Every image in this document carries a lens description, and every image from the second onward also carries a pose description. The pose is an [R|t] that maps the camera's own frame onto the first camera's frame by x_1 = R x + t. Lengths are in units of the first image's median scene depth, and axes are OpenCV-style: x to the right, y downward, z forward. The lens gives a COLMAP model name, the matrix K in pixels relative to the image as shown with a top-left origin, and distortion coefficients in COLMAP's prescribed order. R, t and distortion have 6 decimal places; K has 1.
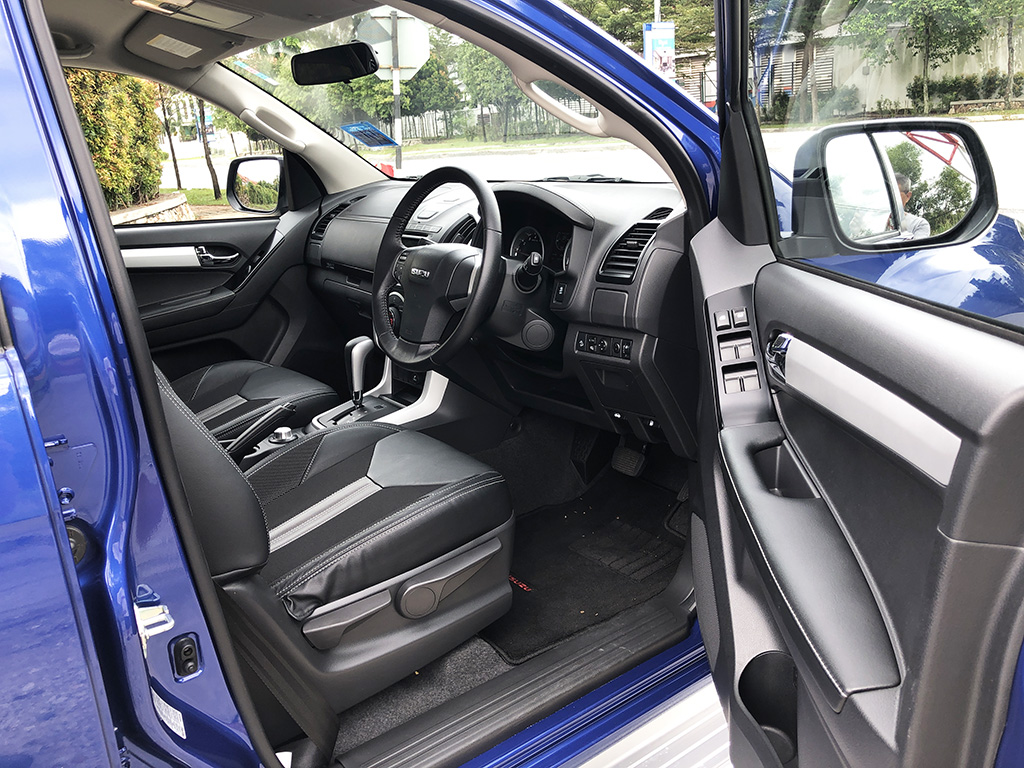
lens RADIAL K [[846.3, 0, 510.4], [0, 846.3, 360.6], [0, 0, 1]] dist [0.063848, -0.082219]
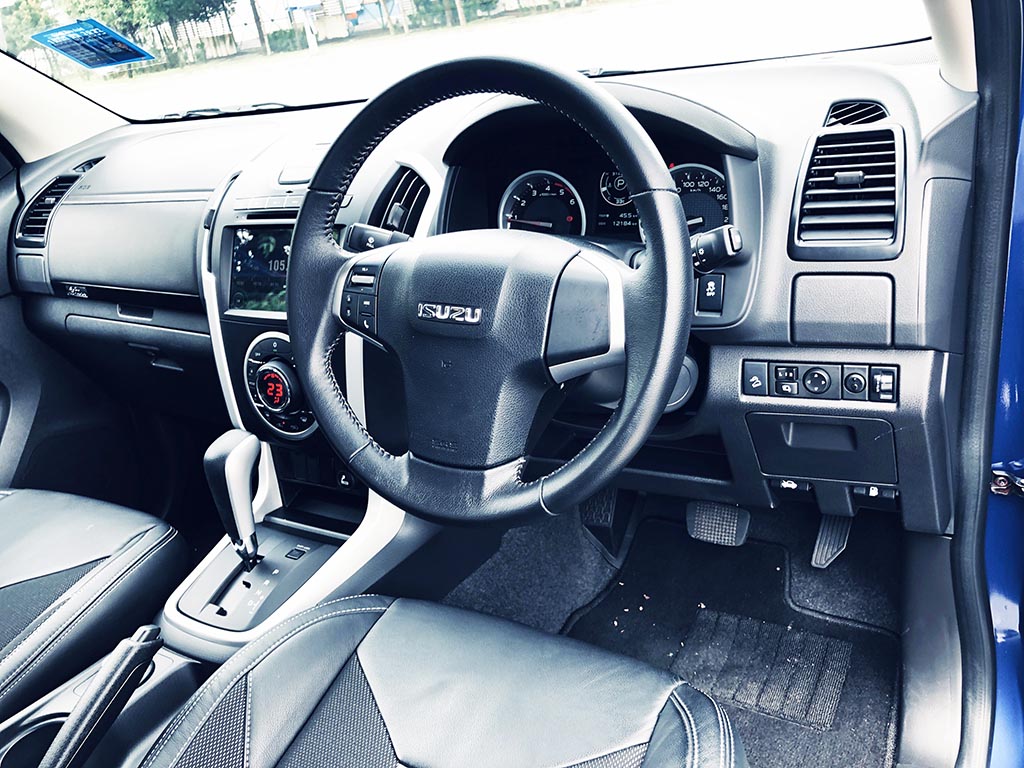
lens RADIAL K [[846.3, 0, 510.4], [0, 846.3, 360.6], [0, 0, 1]] dist [0.063848, -0.082219]
pose [[0.916255, -0.217506, 0.336405, -0.148850], [0.187014, 0.974882, 0.120956, -0.081636], [-0.354264, -0.047914, 0.933917, 0.372738]]
